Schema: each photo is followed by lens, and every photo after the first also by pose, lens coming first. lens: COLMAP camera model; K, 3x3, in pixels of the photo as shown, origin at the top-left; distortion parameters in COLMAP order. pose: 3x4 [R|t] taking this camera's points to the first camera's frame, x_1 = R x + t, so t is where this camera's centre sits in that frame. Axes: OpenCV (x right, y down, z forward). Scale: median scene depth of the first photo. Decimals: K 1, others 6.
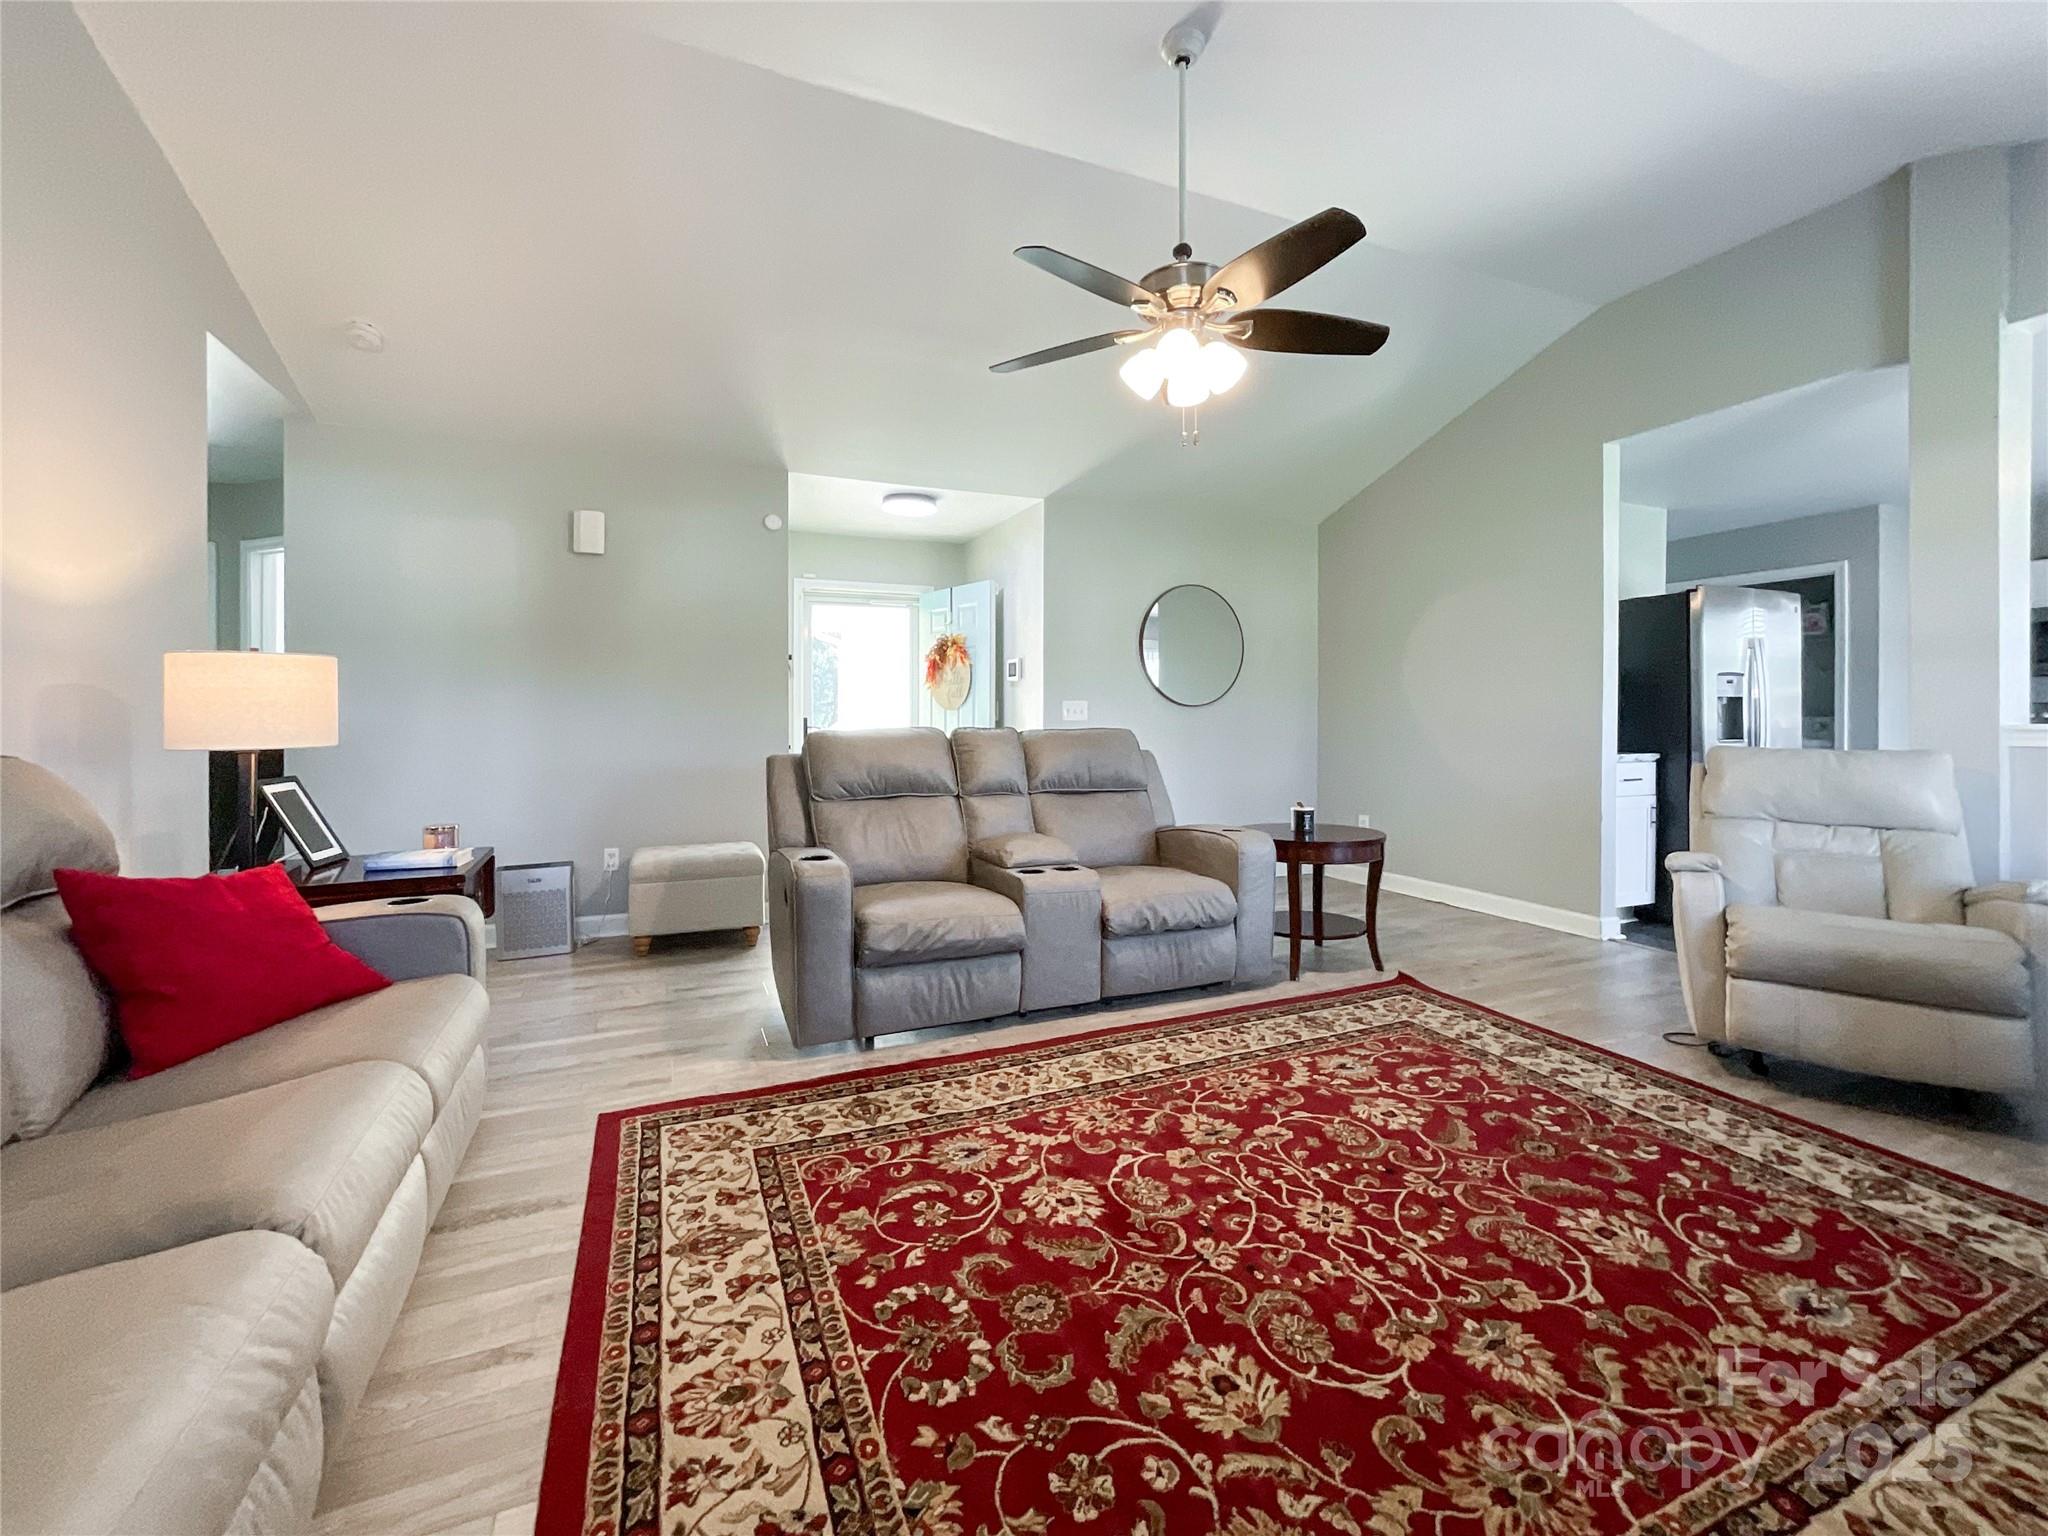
lens RADIAL K [[856.7, 0, 1024.7], [0, 856.7, 760.6], [0, 0, 1]] dist [-0.007383, 0.000131]
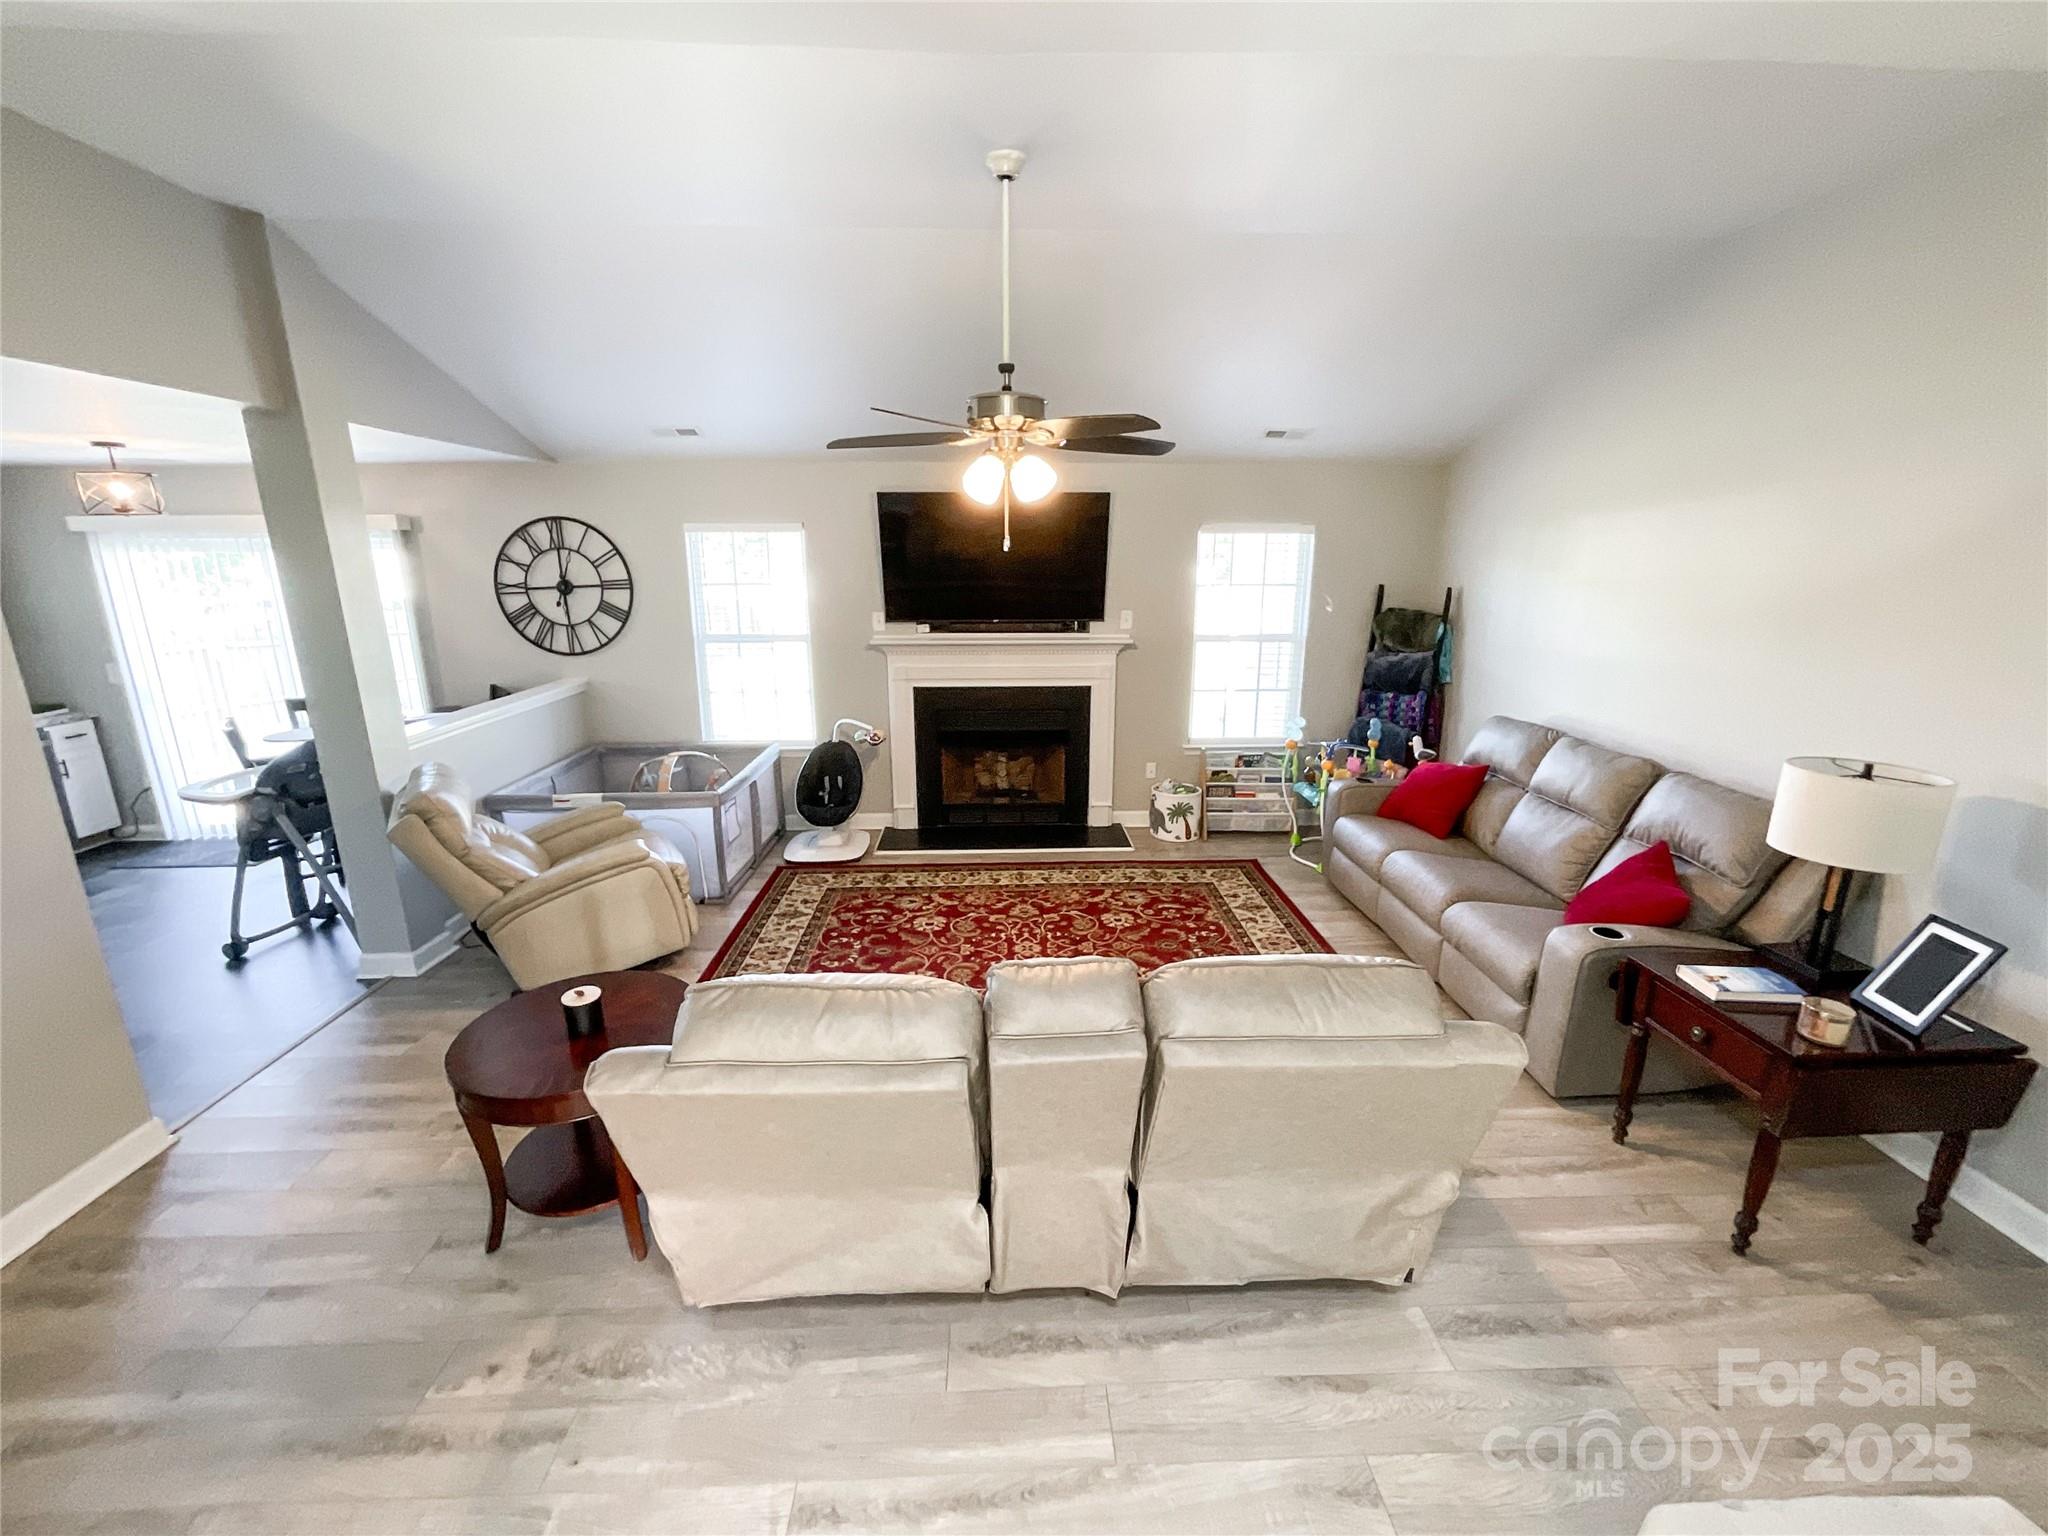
lens RADIAL K [[856.7, 0, 1024.7], [0, 856.7, 760.6], [0, 0, 1]] dist [-0.007383, 0.000131]
pose [[-0.934224, -0.079061, 0.347814, -0.354090], [0.025470, 0.957849, 0.286140, -0.533589], [-0.355776, 0.276178, -0.892832, 2.659741]]
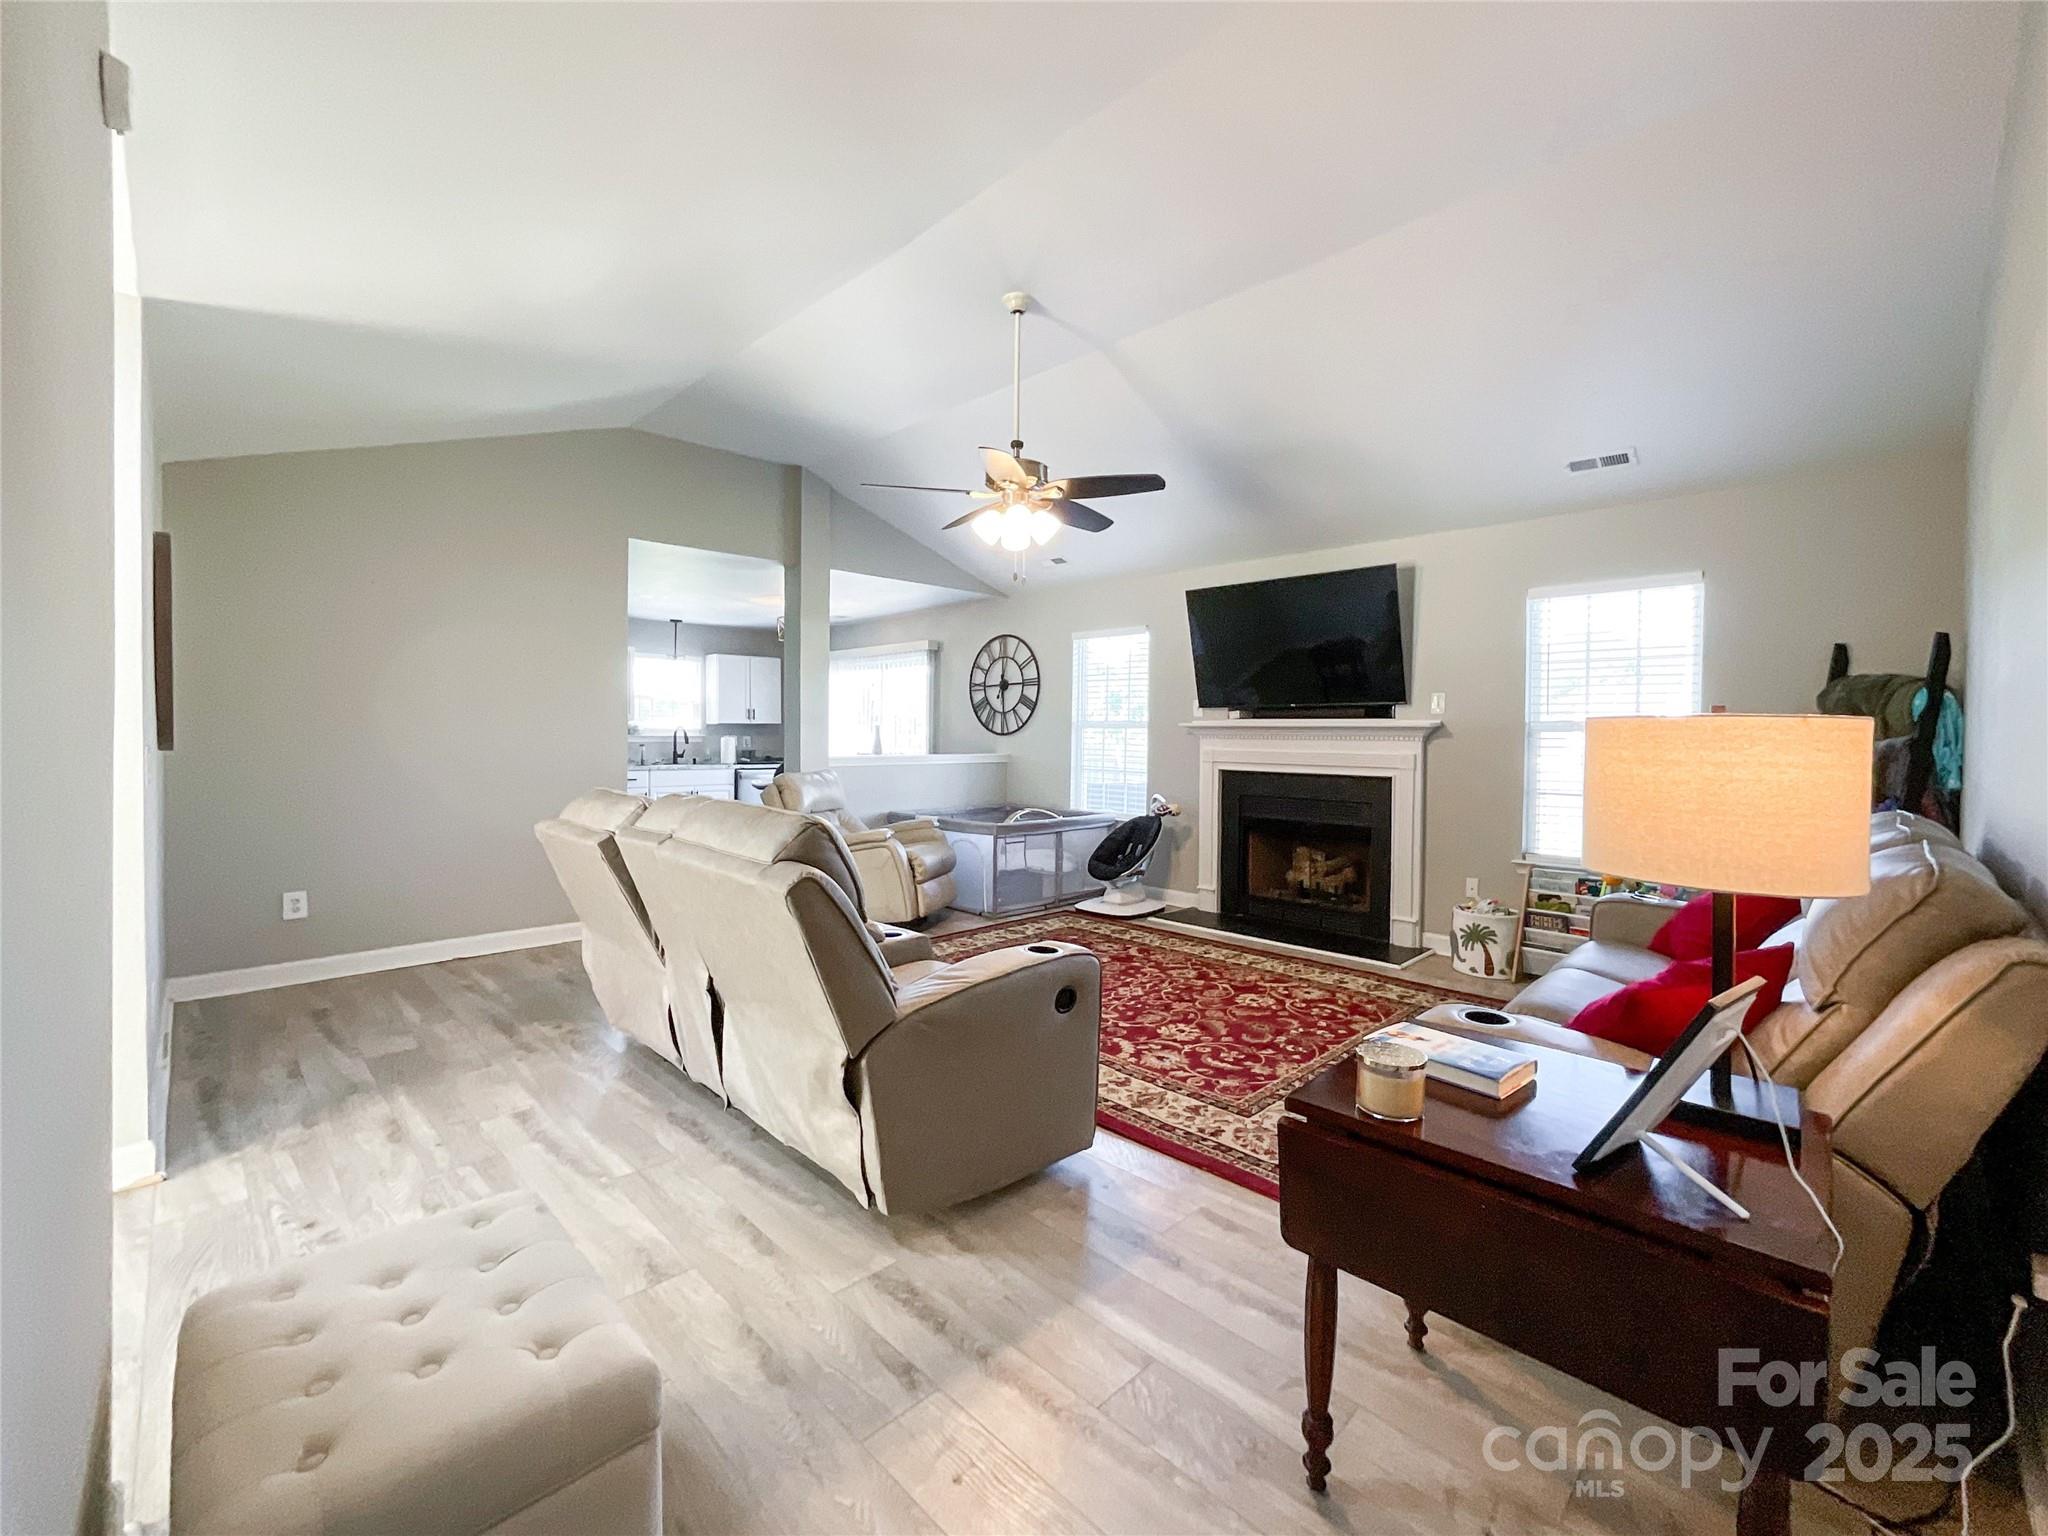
lens RADIAL K [[861.7, 0, 1021.9], [0, 861.7, 743.1], [0, 0, 1]] dist [-0.000696, 0.000329]
pose [[-0.368707, -0.009770, 0.929494, -1.497578], [0.042975, 0.998696, 0.027544, -0.167131], [-0.928552, 0.050100, -0.367806, 1.904140]]
